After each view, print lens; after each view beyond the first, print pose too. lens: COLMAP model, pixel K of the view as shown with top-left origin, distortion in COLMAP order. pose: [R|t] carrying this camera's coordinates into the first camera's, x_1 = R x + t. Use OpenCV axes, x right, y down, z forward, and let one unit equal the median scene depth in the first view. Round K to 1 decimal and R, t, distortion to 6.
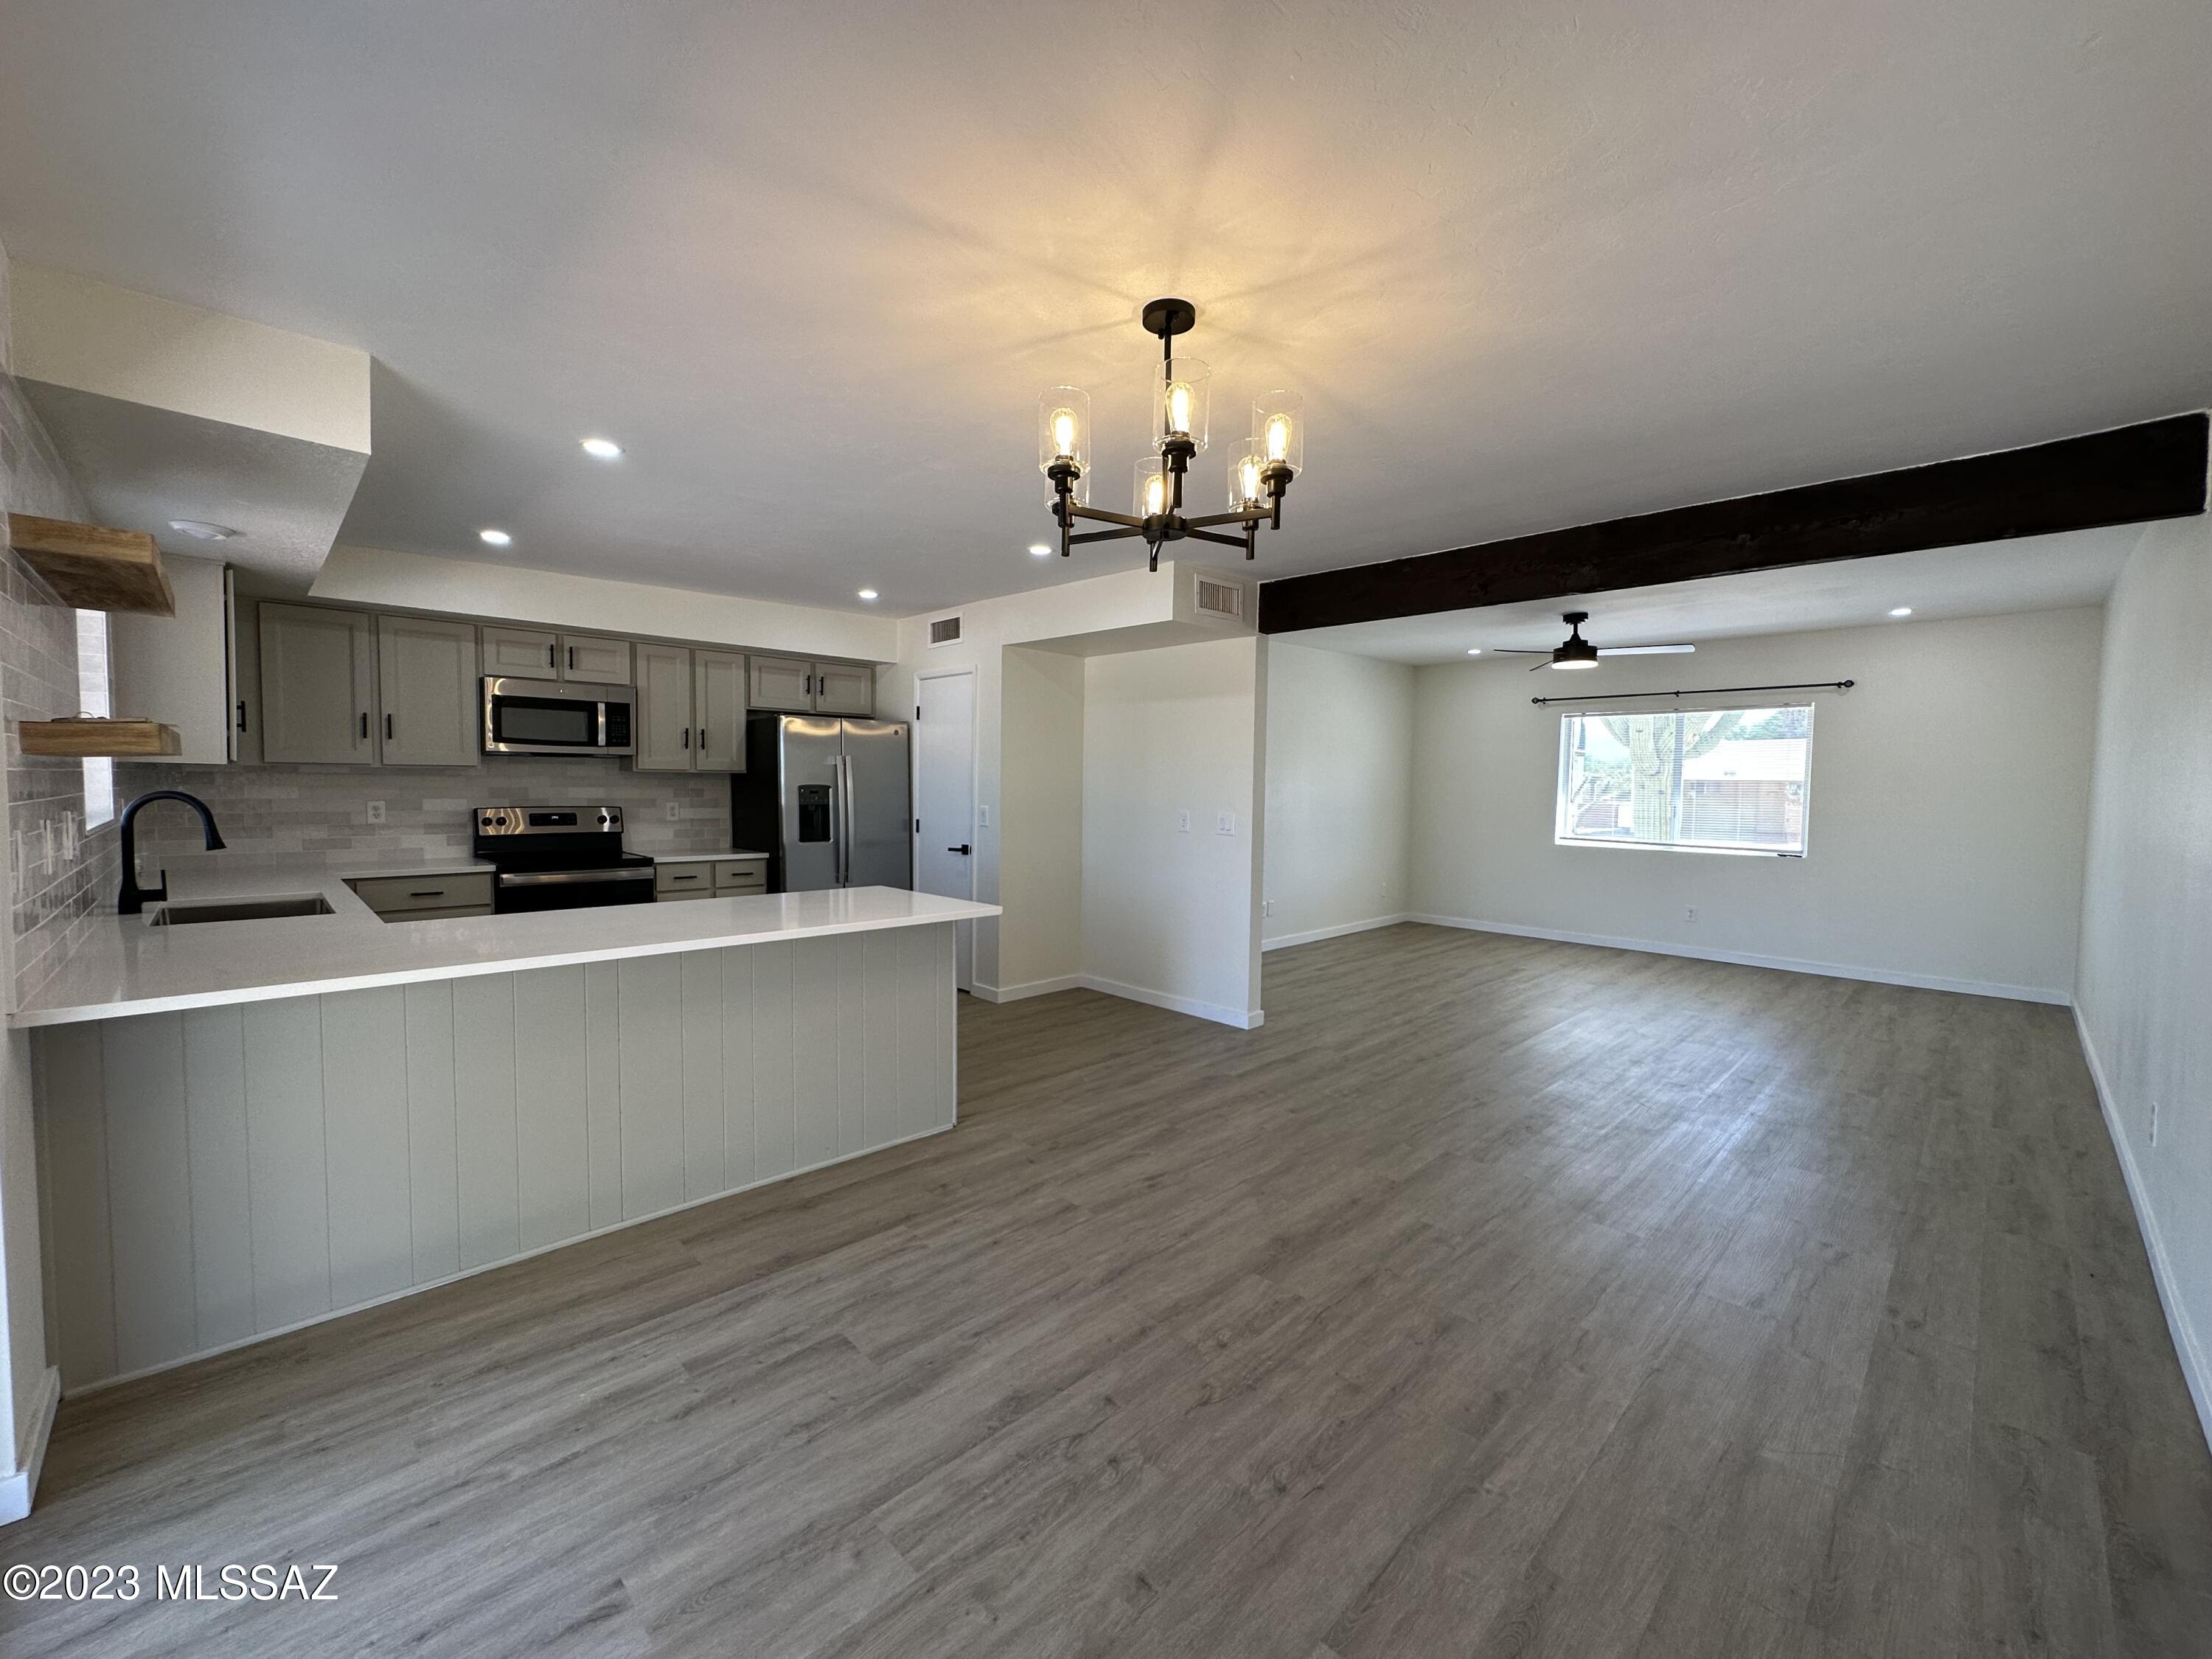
lens RADIAL K [[887.3, 0, 1103.4], [0, 887.3, 831.1], [0, 0, 1]] dist [-0.003922, 0.001636]
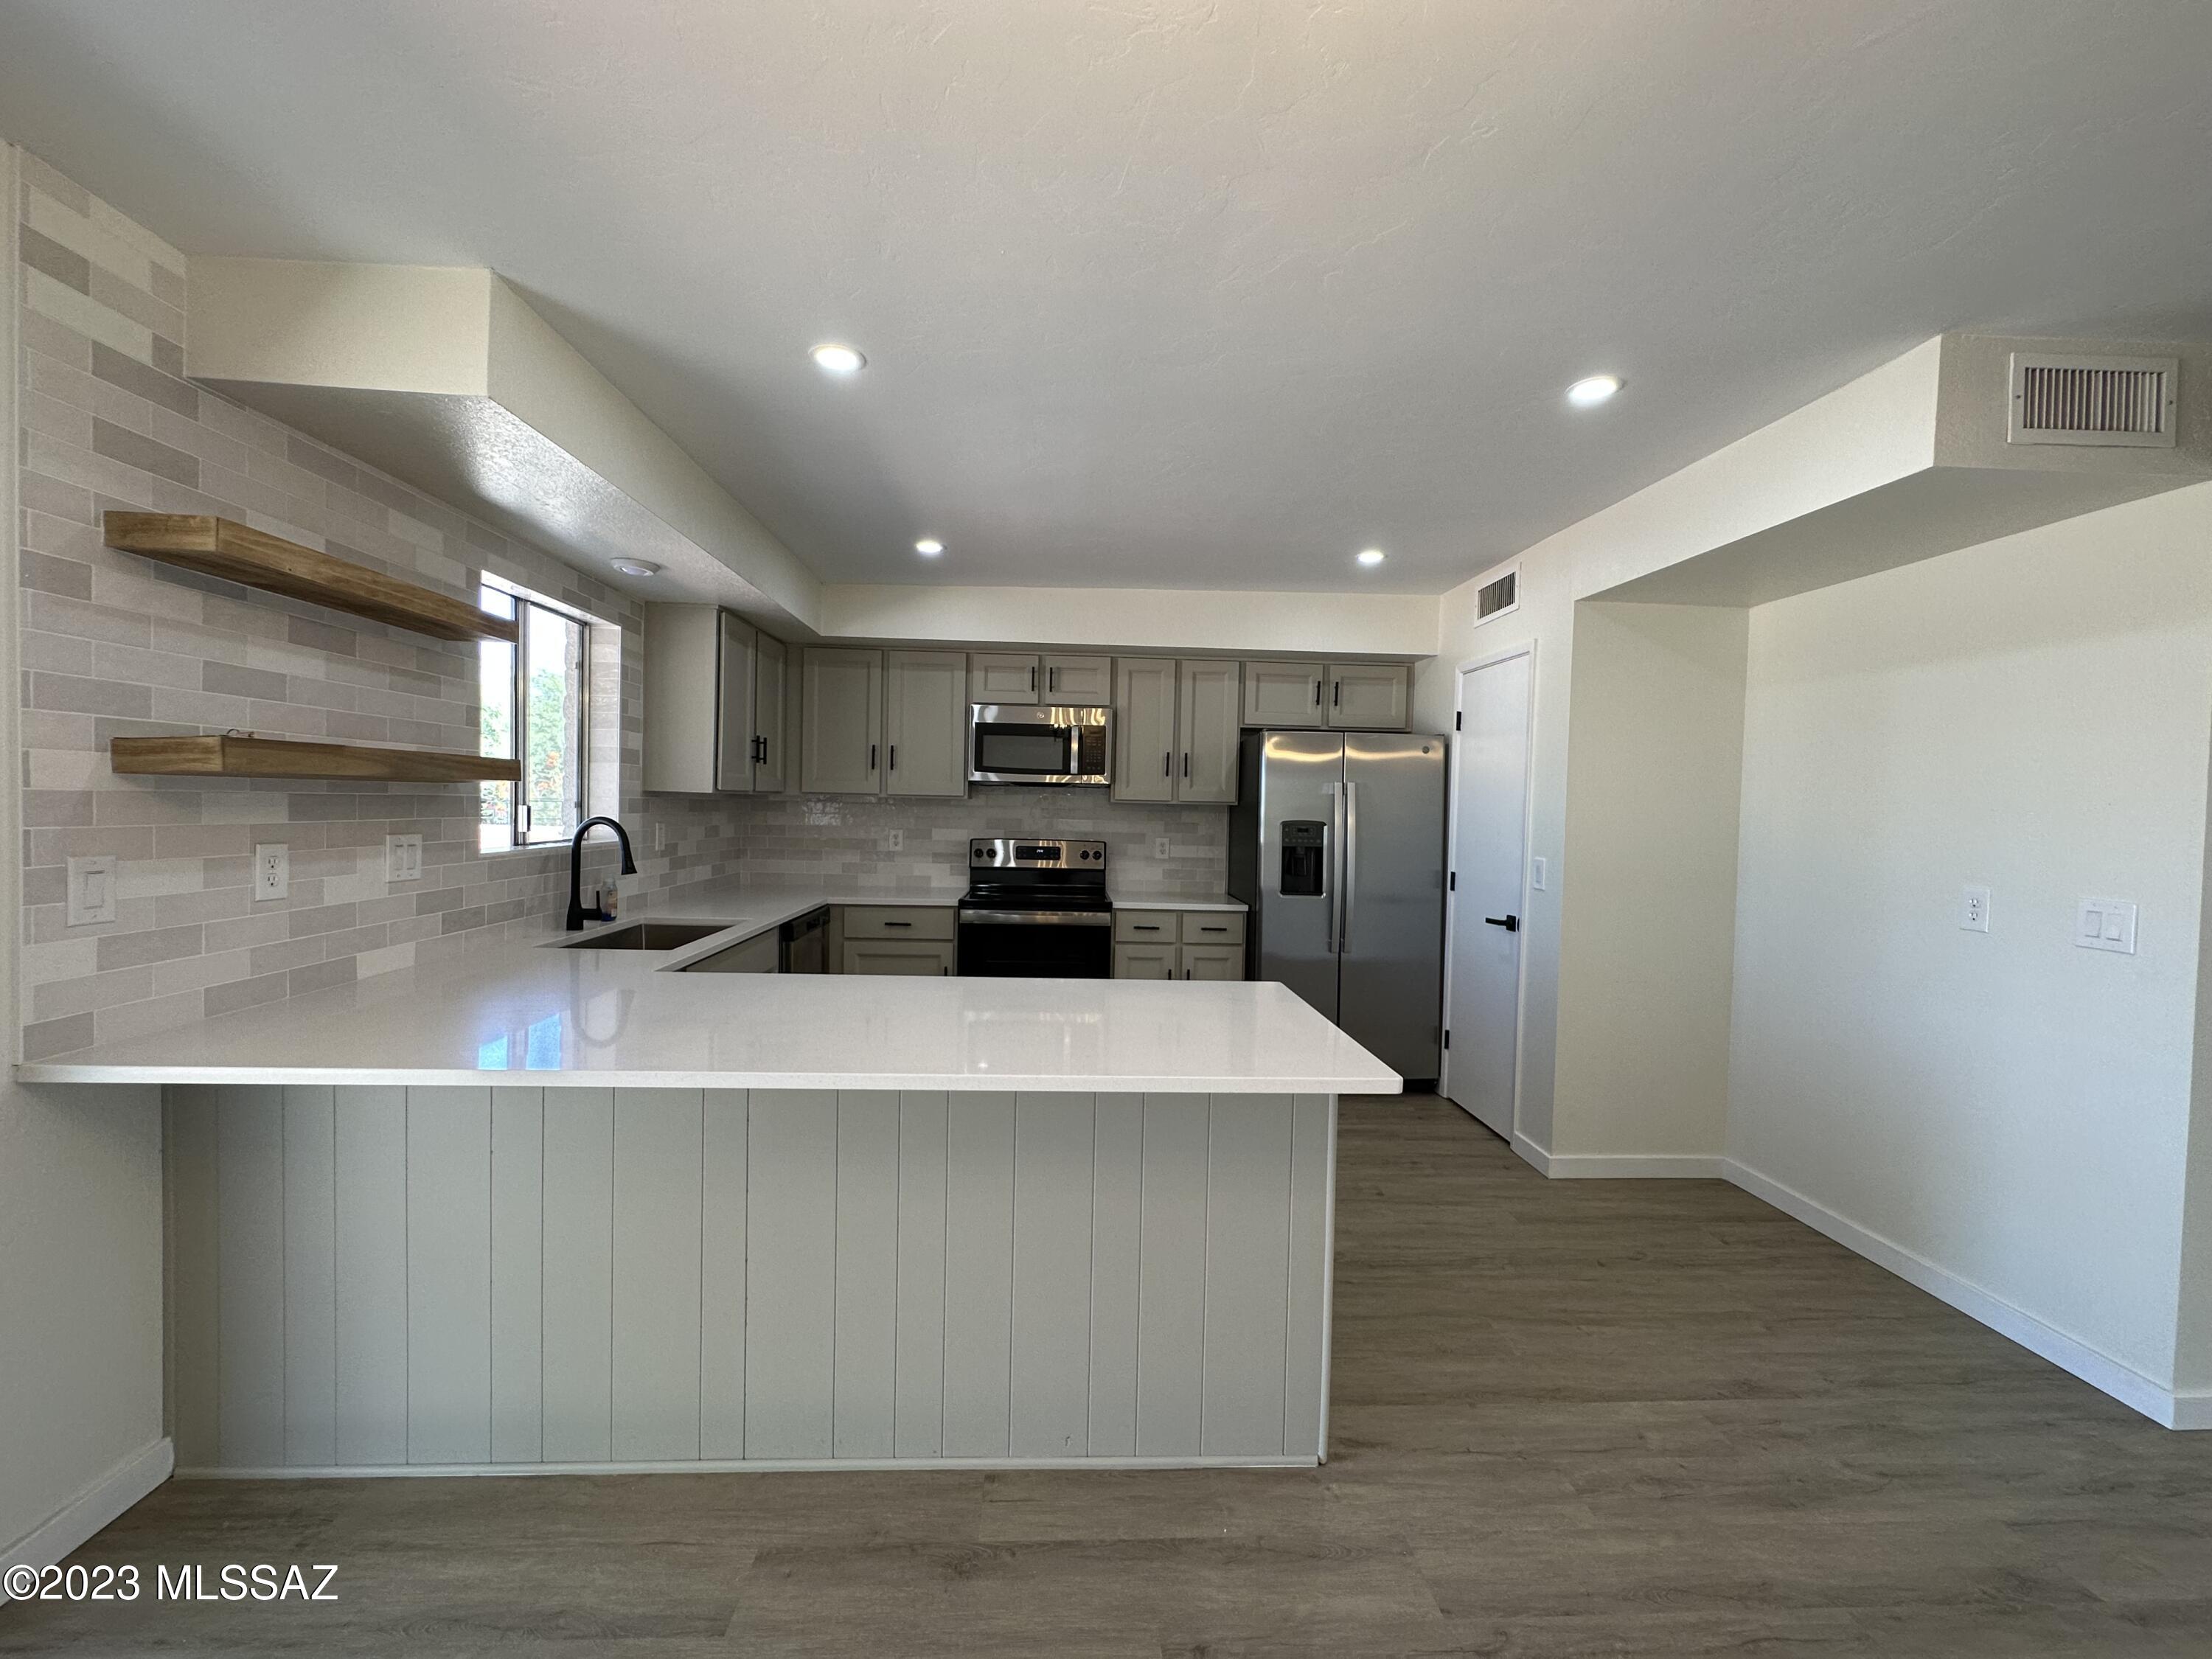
lens RADIAL K [[887.3, 0, 1103.9], [0, 887.3, 829.4], [0, 0, 1]] dist [-0.003922, 0.001636]
pose [[0.752162, 0.022199, -0.658604, 0.054780], [-0.049449, 0.998516, -0.022817, -0.021418], [0.657121, 0.049730, 0.752143, 0.356057]]
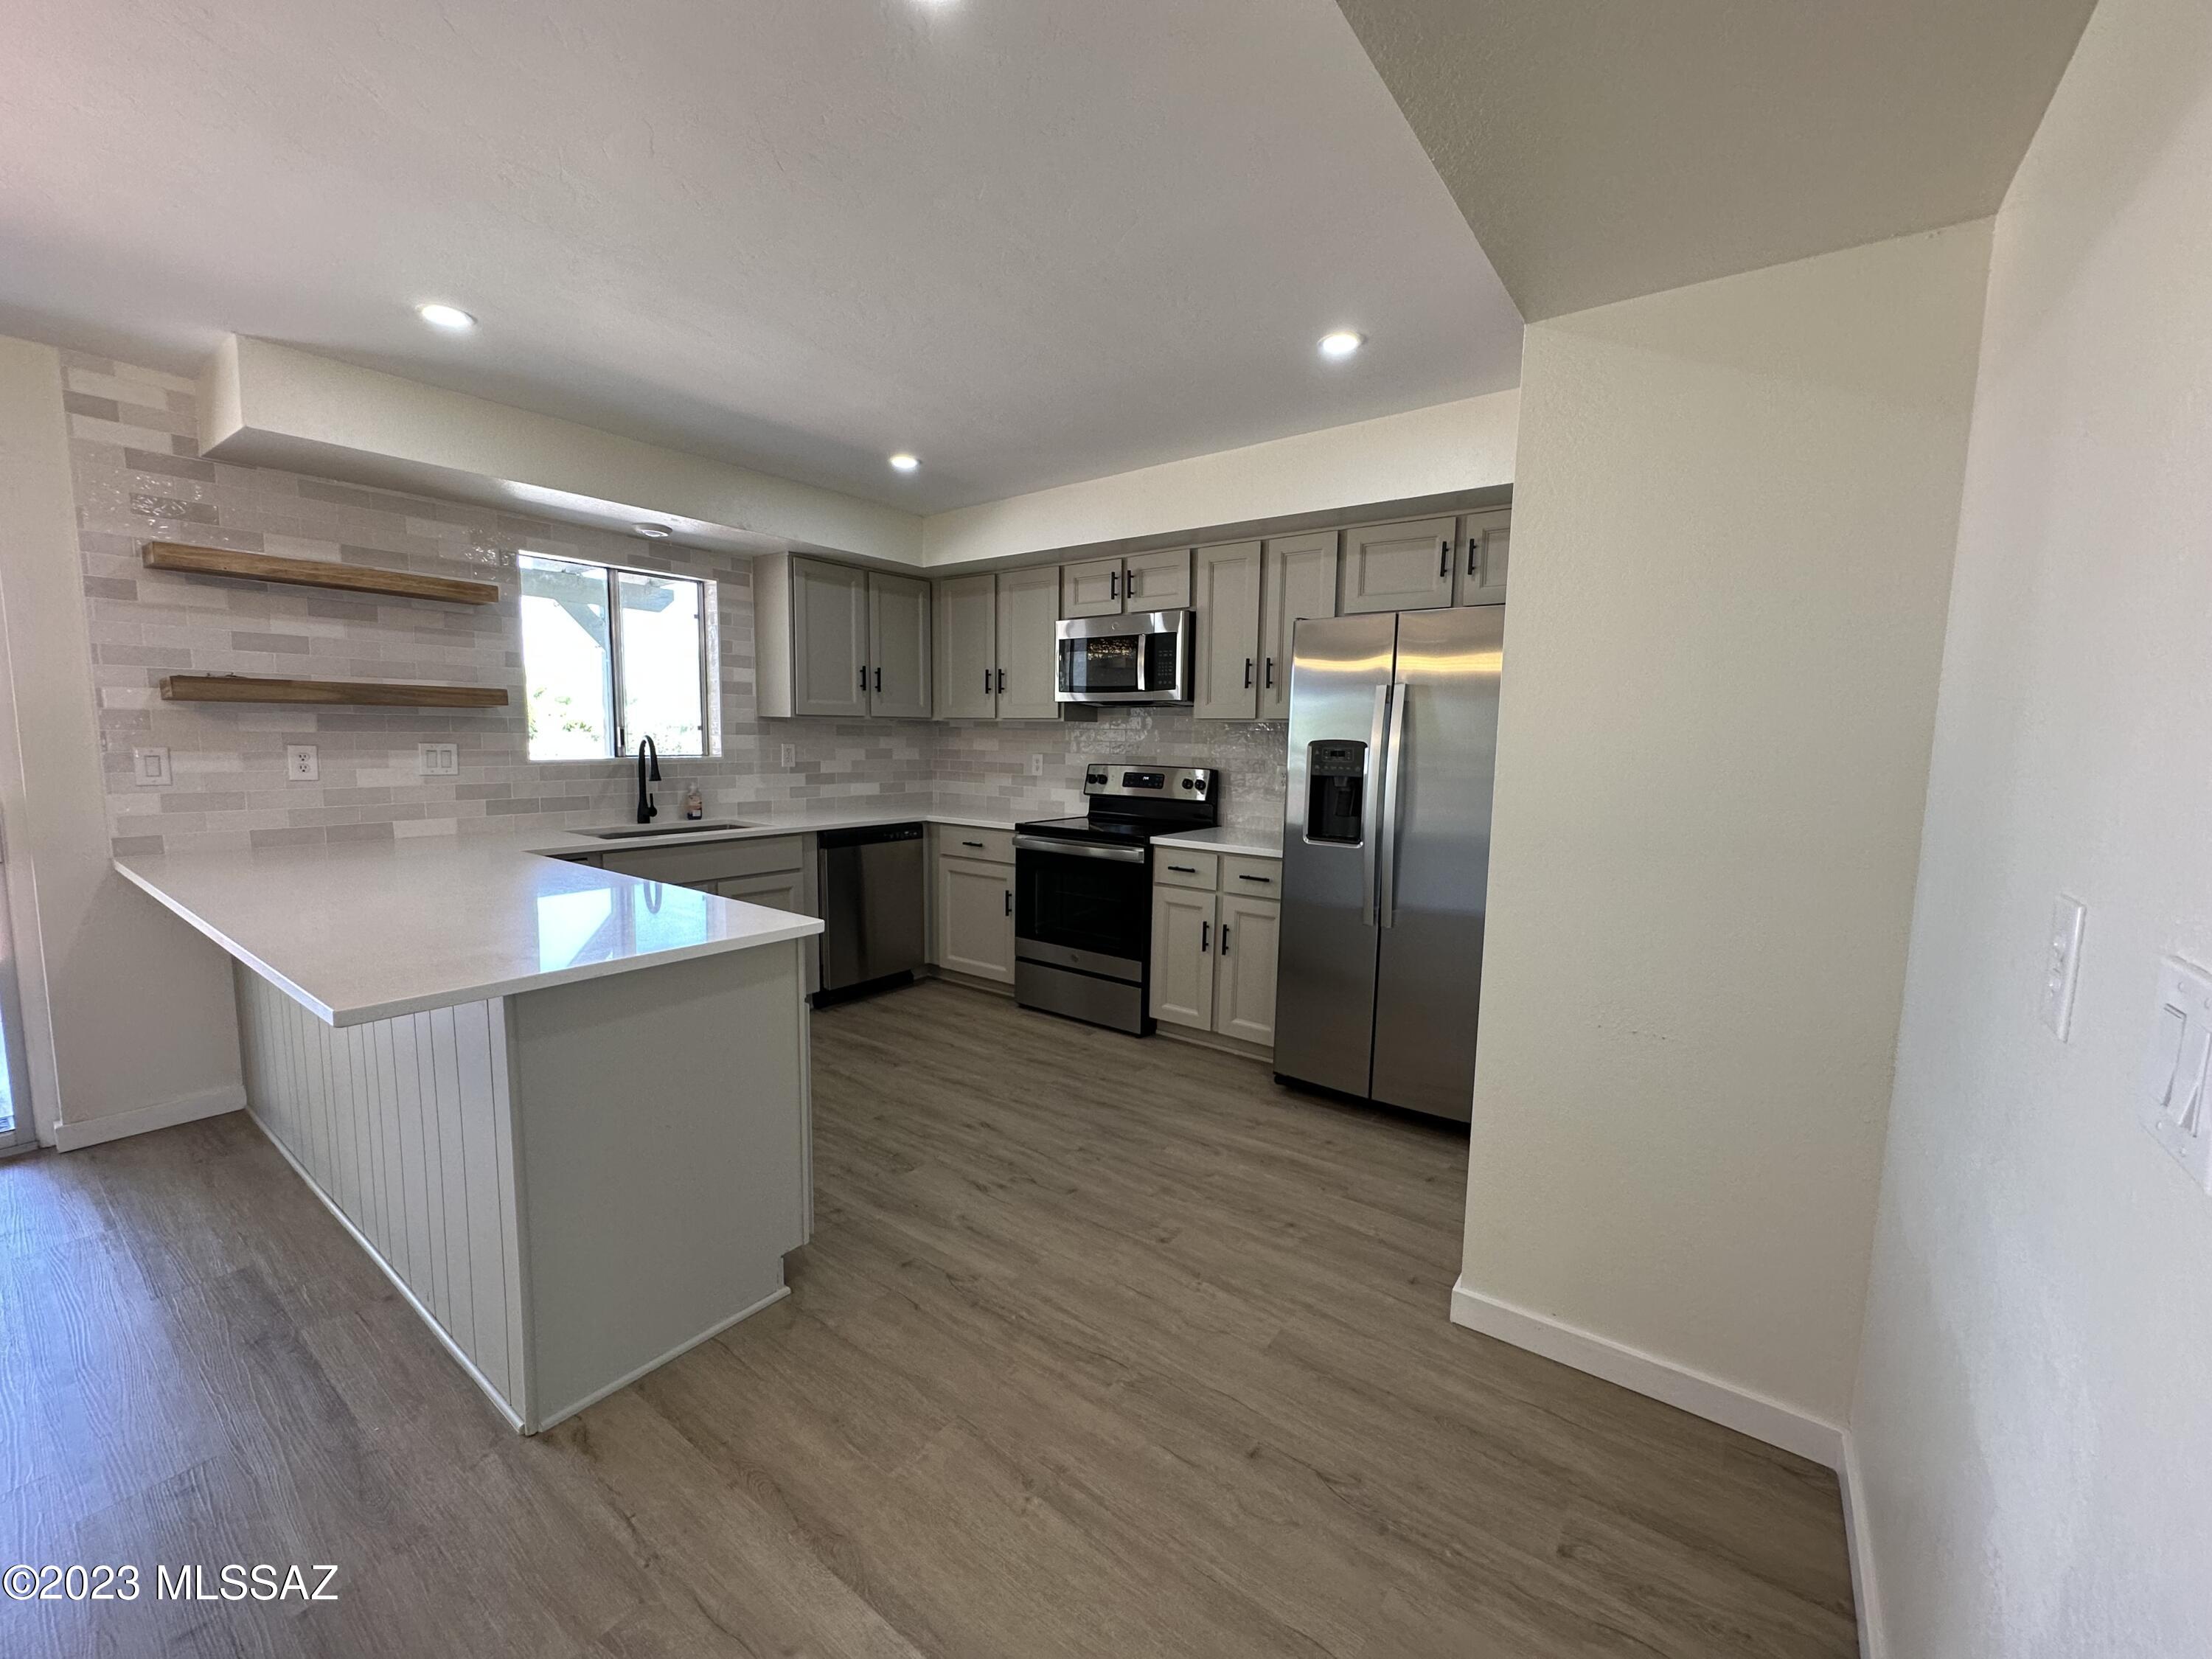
lens RADIAL K [[887.3, 0, 1103.6], [0, 887.3, 830.8], [0, 0, 1]] dist [-0.003922, 0.001636]
pose [[0.160324, 0.097710, -0.982216, 0.230840], [-0.068827, 0.993773, 0.087625, -0.039596], [0.984662, 0.053554, 0.166051, 0.871613]]
